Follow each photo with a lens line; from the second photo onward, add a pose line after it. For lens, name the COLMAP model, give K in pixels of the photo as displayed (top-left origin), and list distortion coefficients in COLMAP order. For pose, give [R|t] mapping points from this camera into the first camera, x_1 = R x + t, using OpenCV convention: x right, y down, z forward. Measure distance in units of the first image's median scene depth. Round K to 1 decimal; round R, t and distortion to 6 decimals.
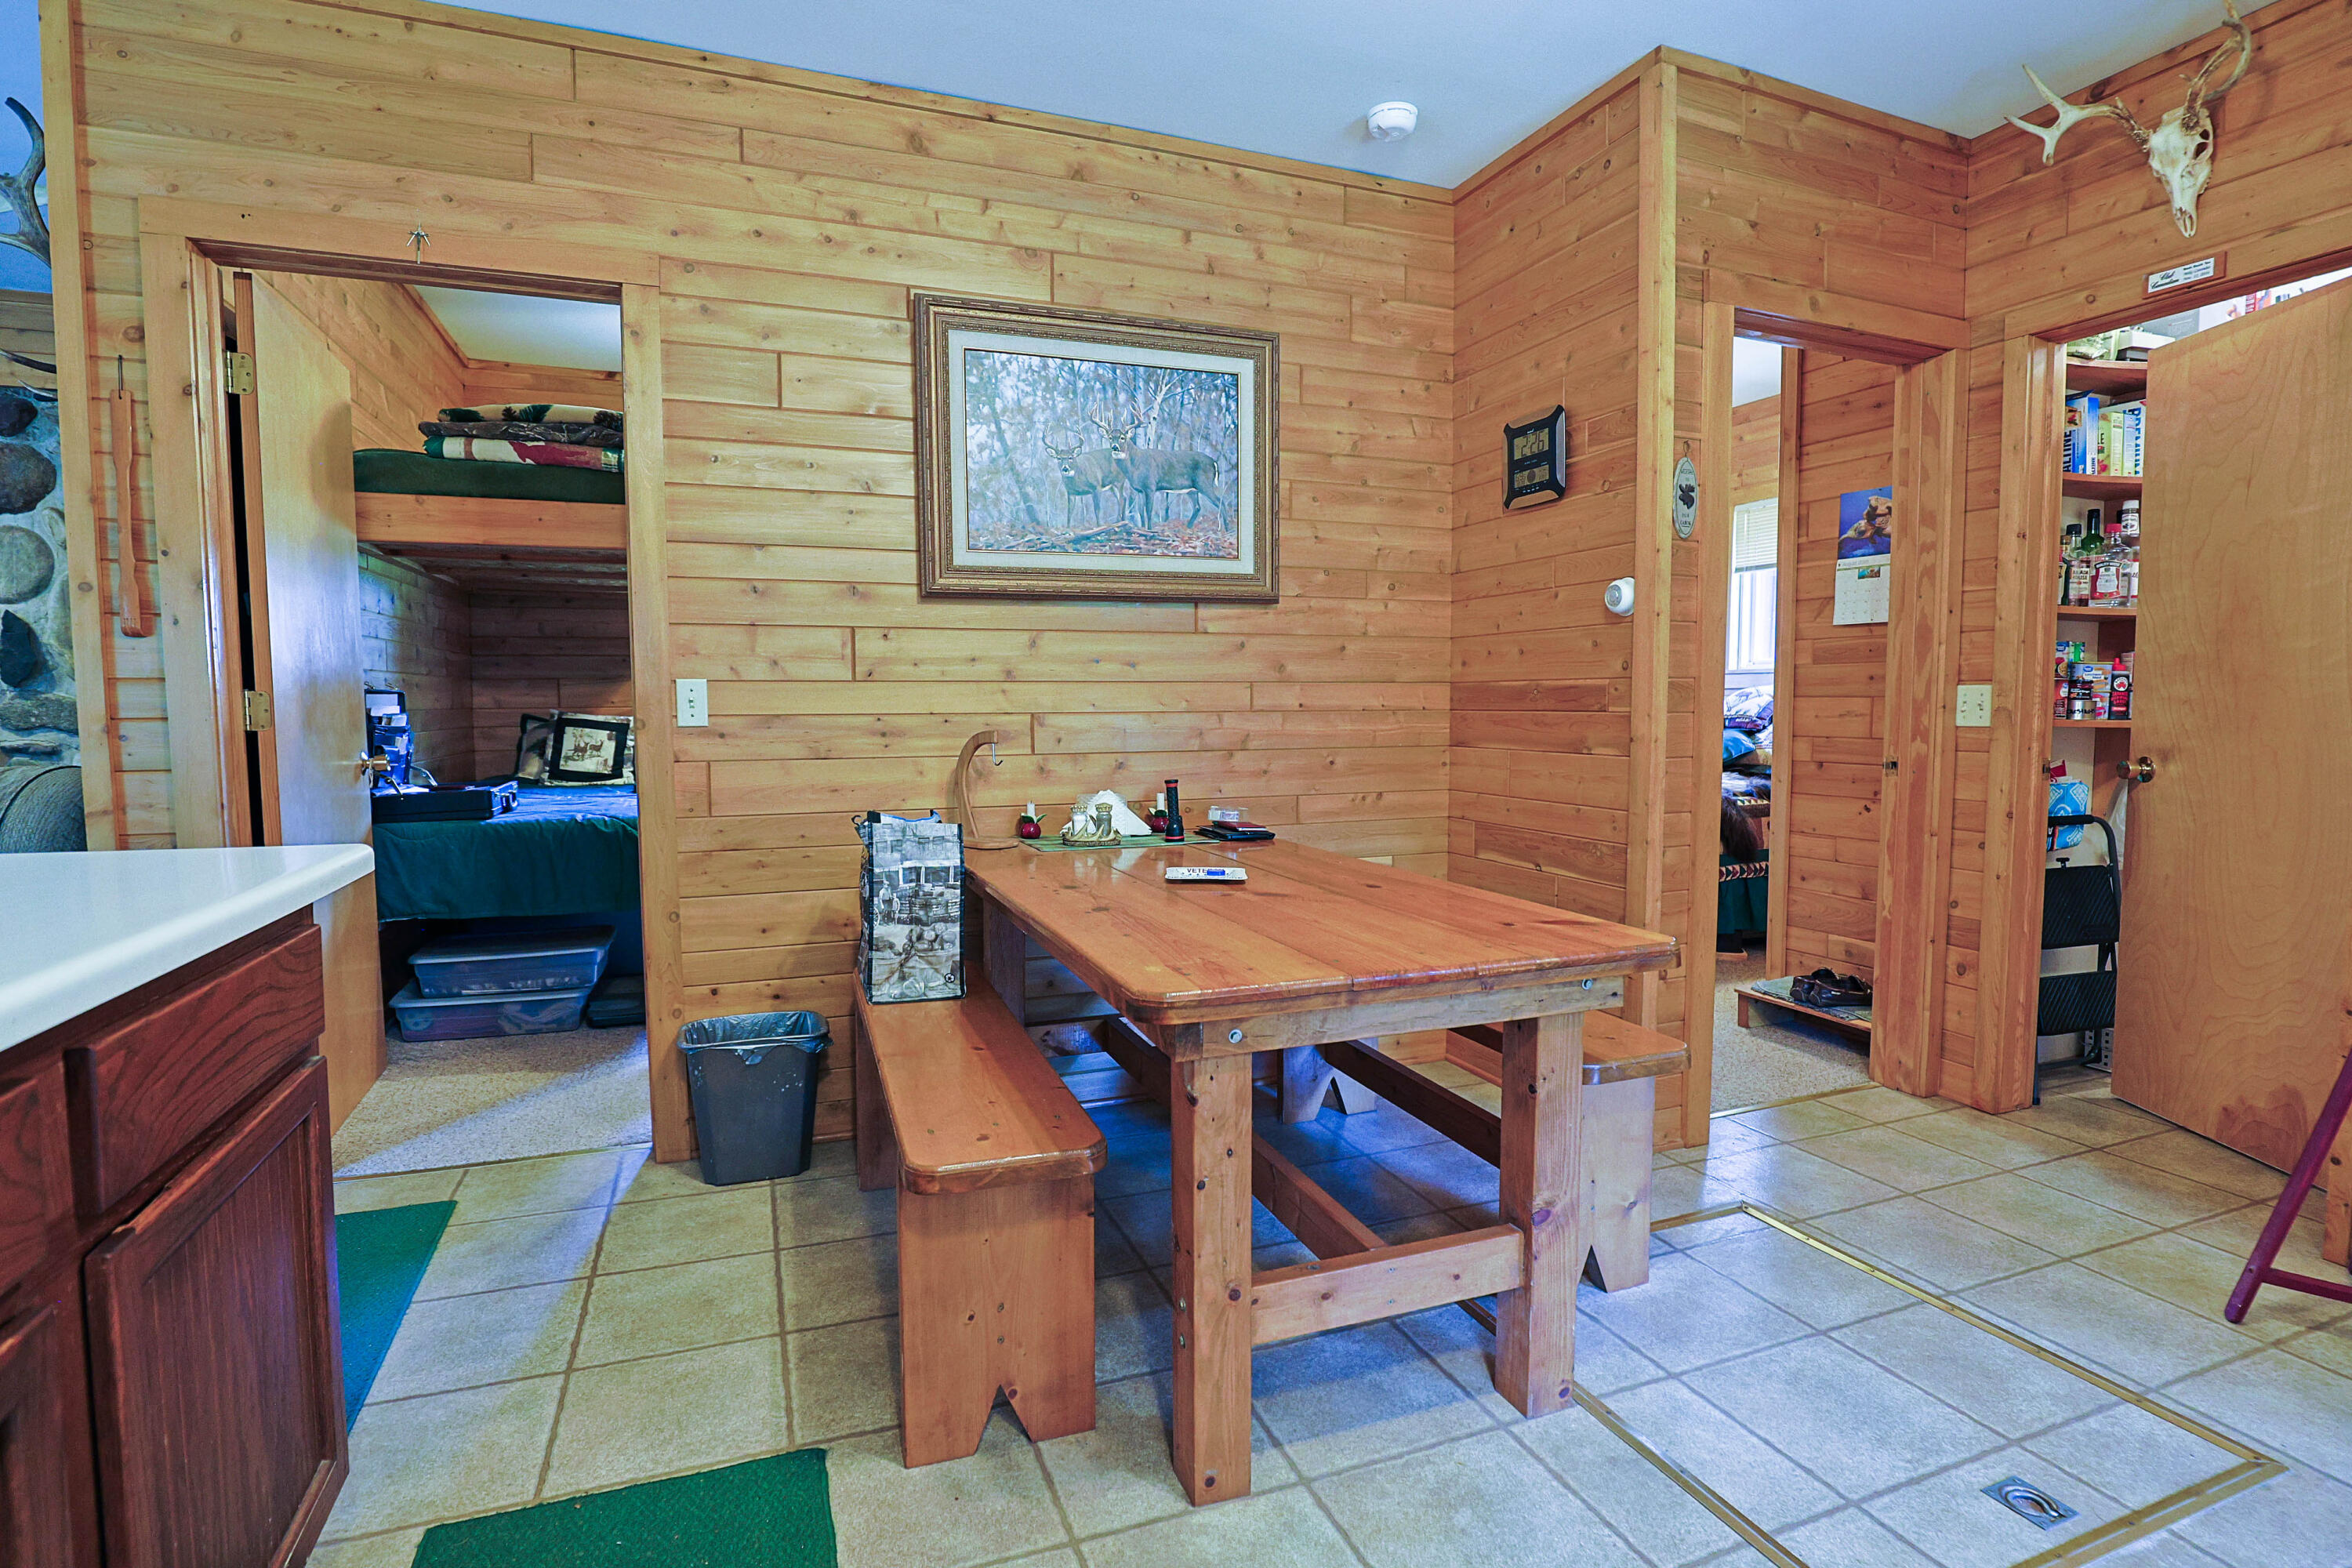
lens RADIAL K [[1145.3, 0, 1186.5], [0, 1145.3, 777.9], [0, 0, 1]] dist [-0.031485, 0.003361]
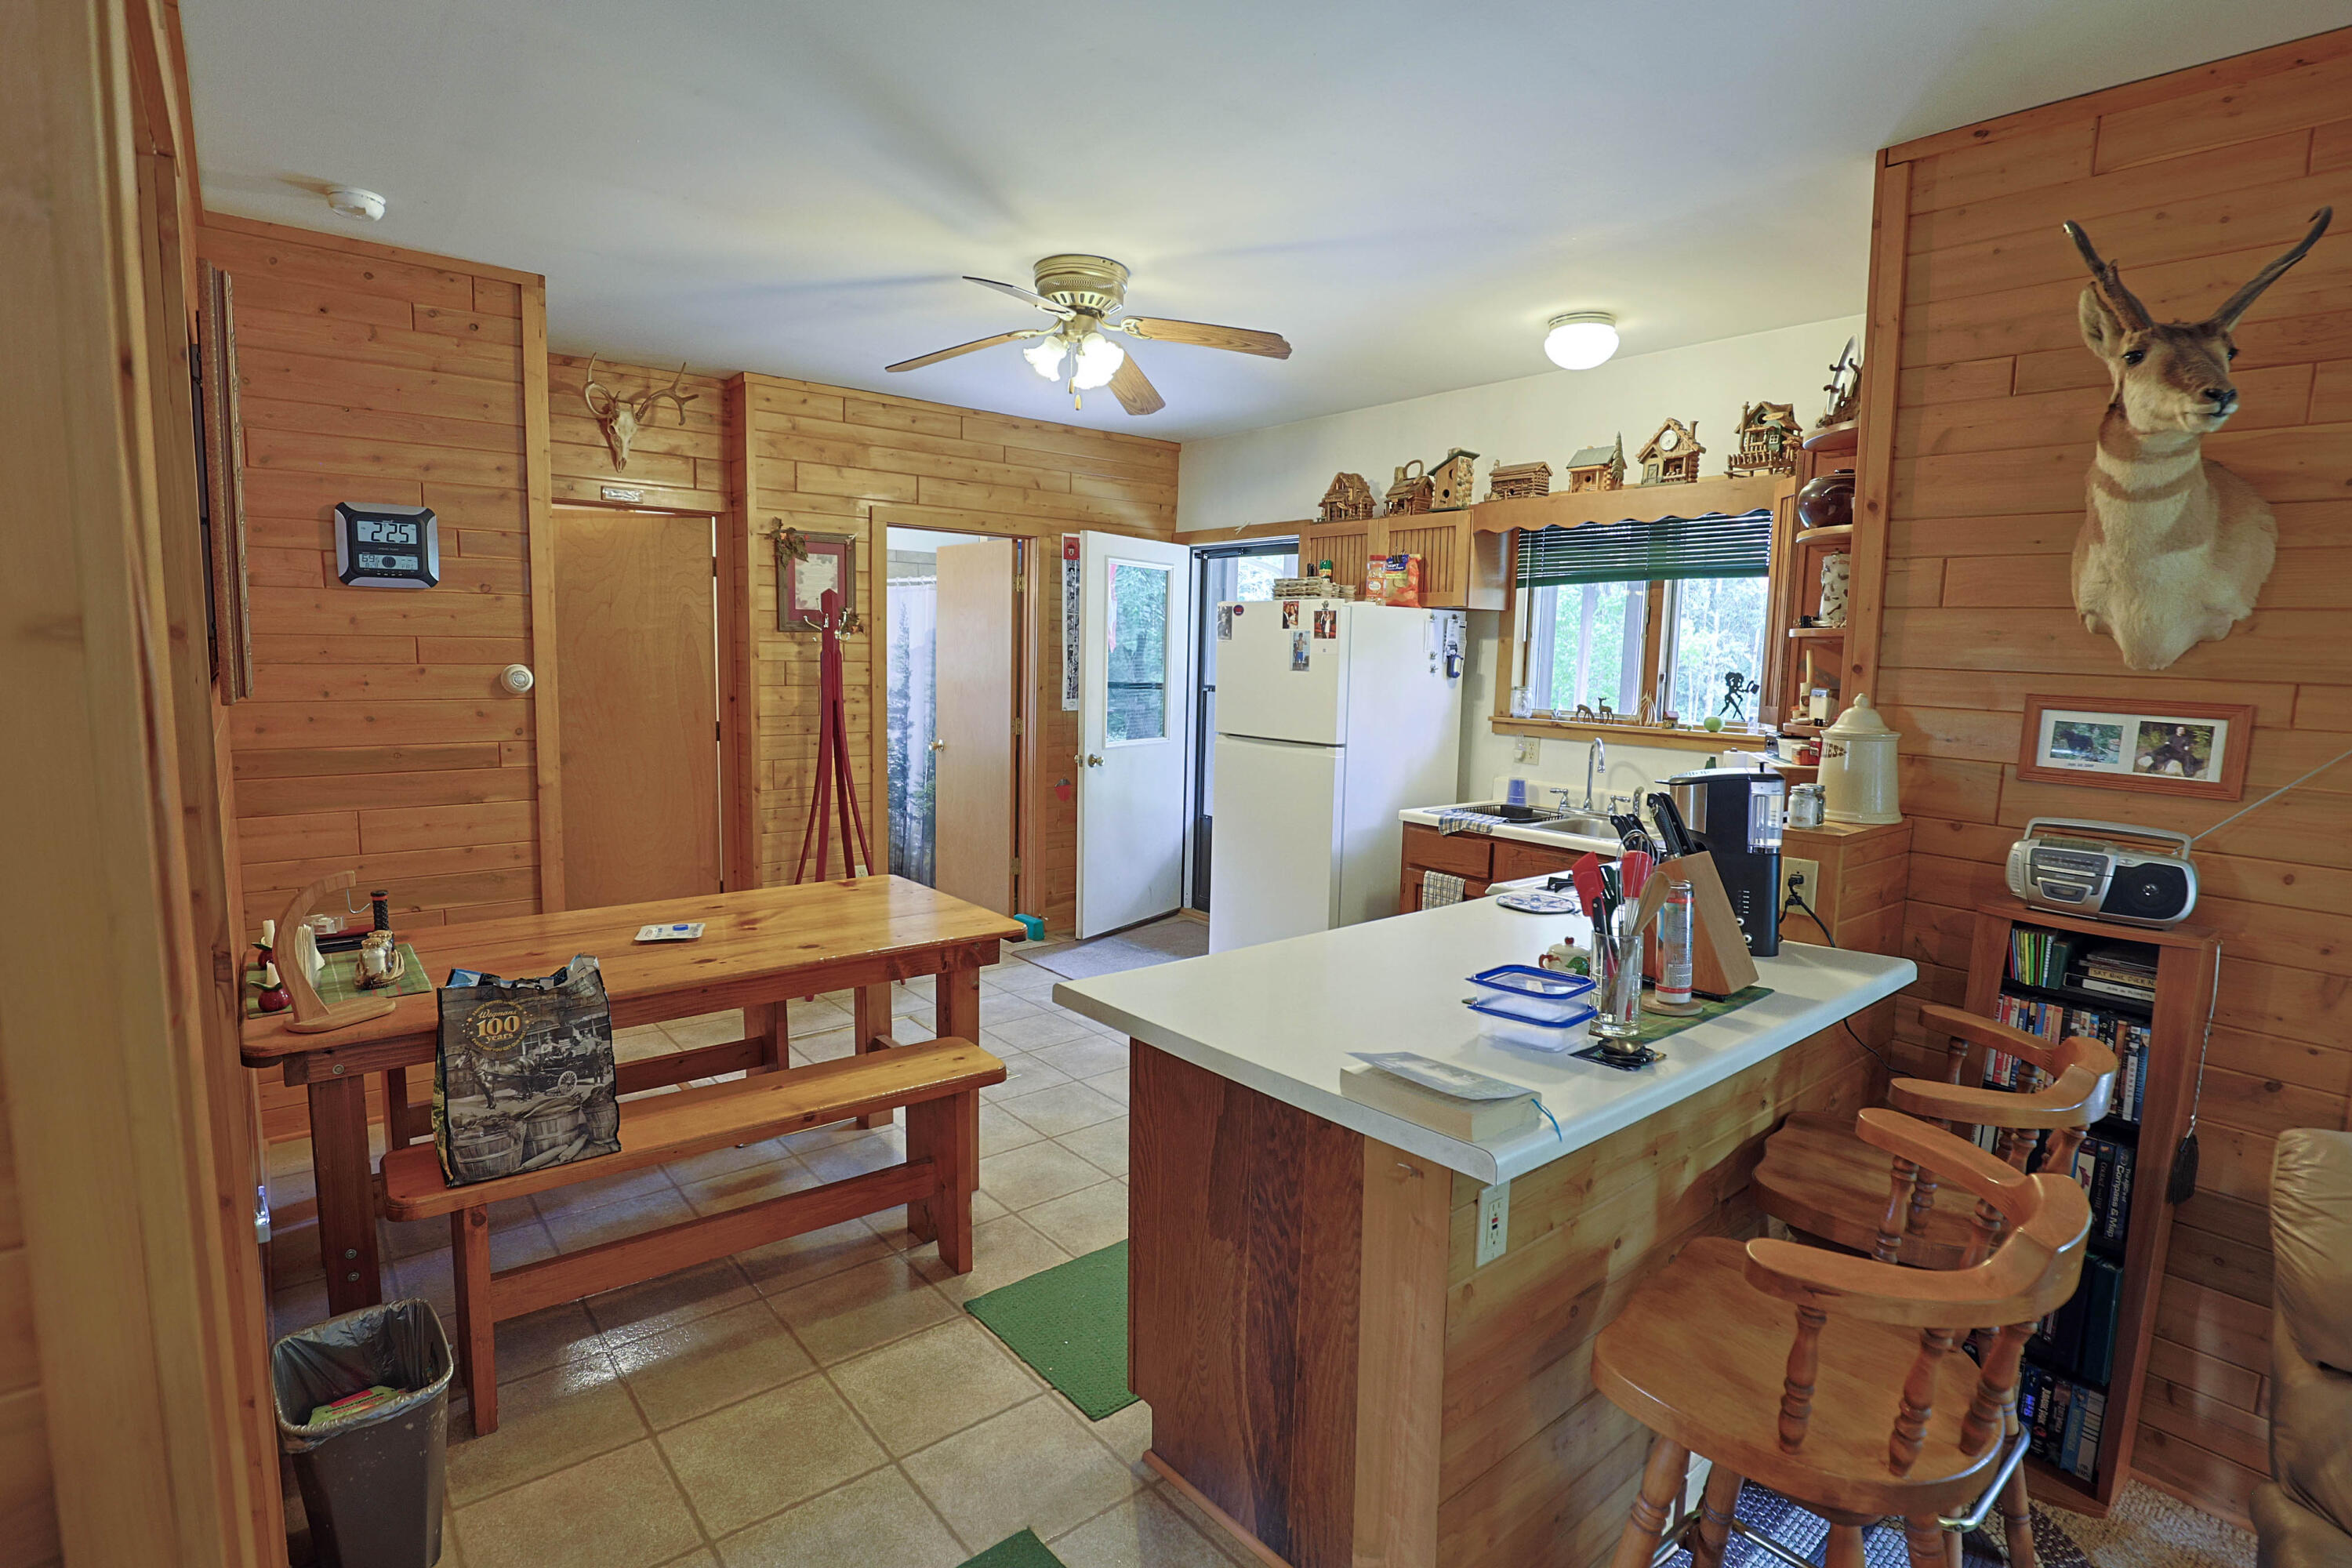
lens RADIAL K [[1145.3, 0, 1177.3], [0, 1145.3, 786.6], [0, 0, 1]] dist [-0.031485, 0.003361]
pose [[-0.310857, -0.119579, 0.942905, -1.001079], [0.043041, 0.989265, 0.139648, -0.171308], [-0.949482, 0.083994, -0.302373, 0.632807]]
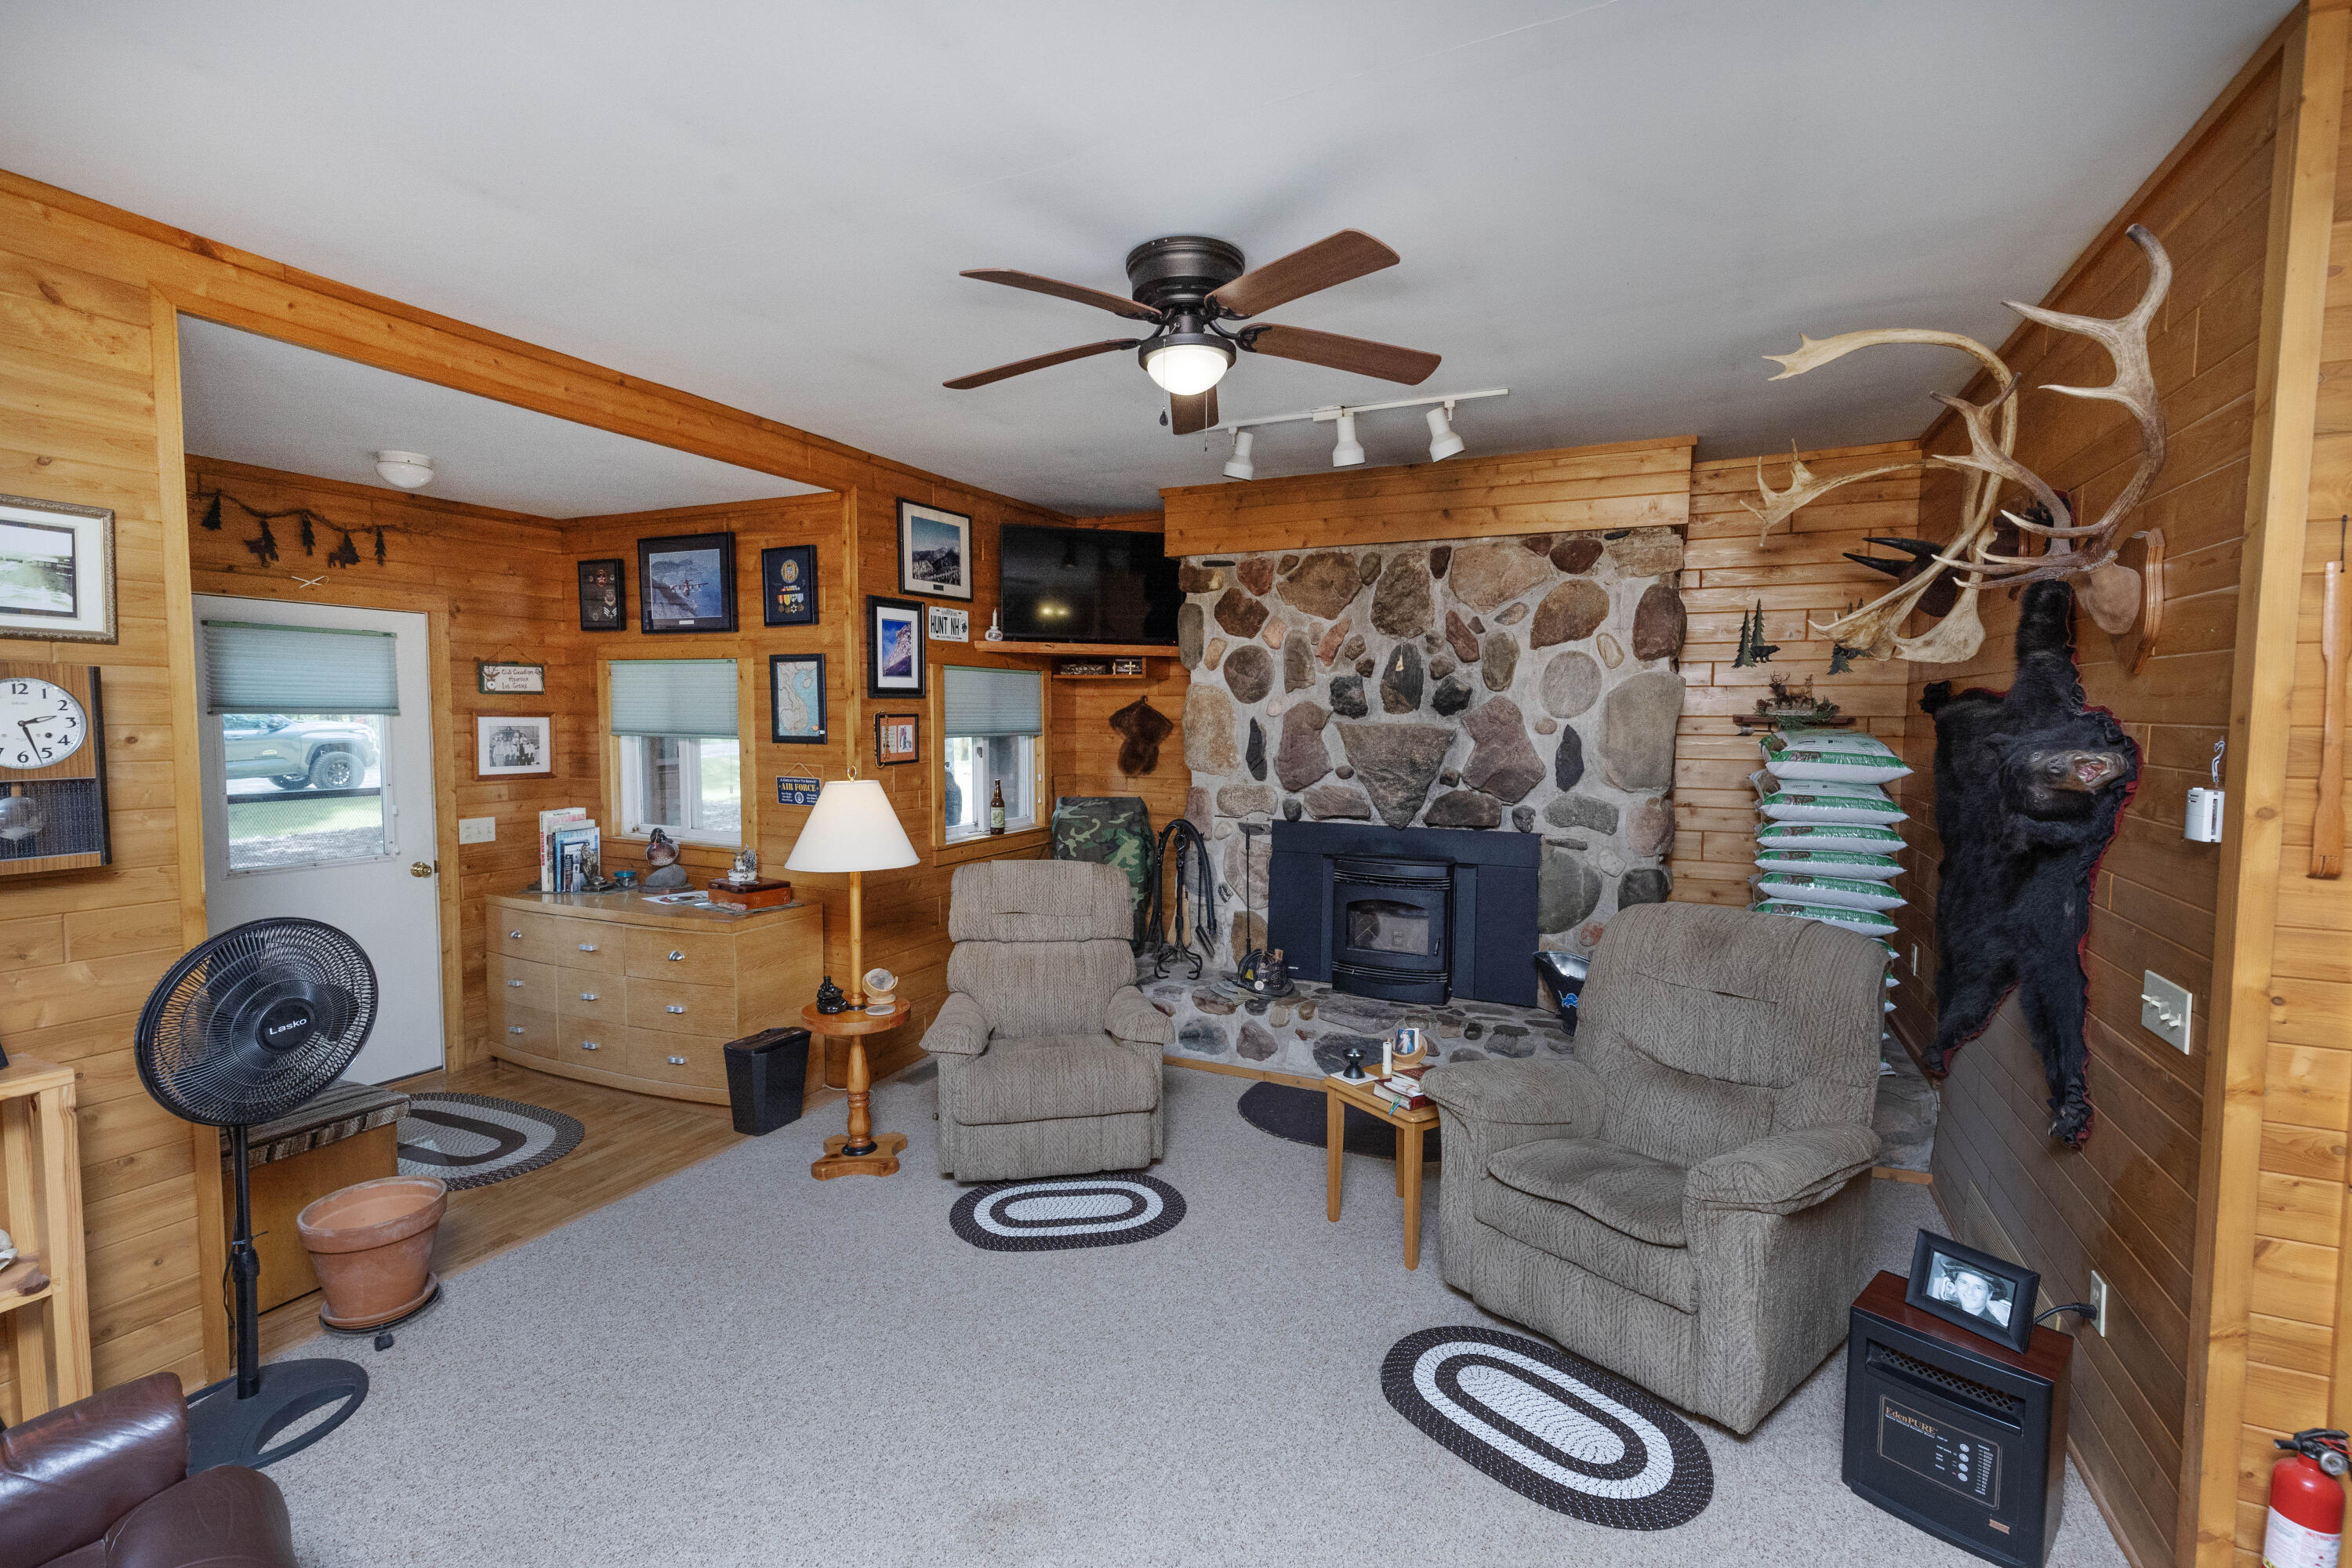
lens RADIAL K [[1052.6, 0, 1179.3], [0, 1052.6, 777.5], [0, 0, 1]] dist [0.010488, -0.002961]
pose [[0.685557, 0.052405, -0.726131, -0.731841], [-0.058084, 0.998164, 0.017198, -0.123811], [0.725698, 0.030386, 0.687342, -0.063684]]
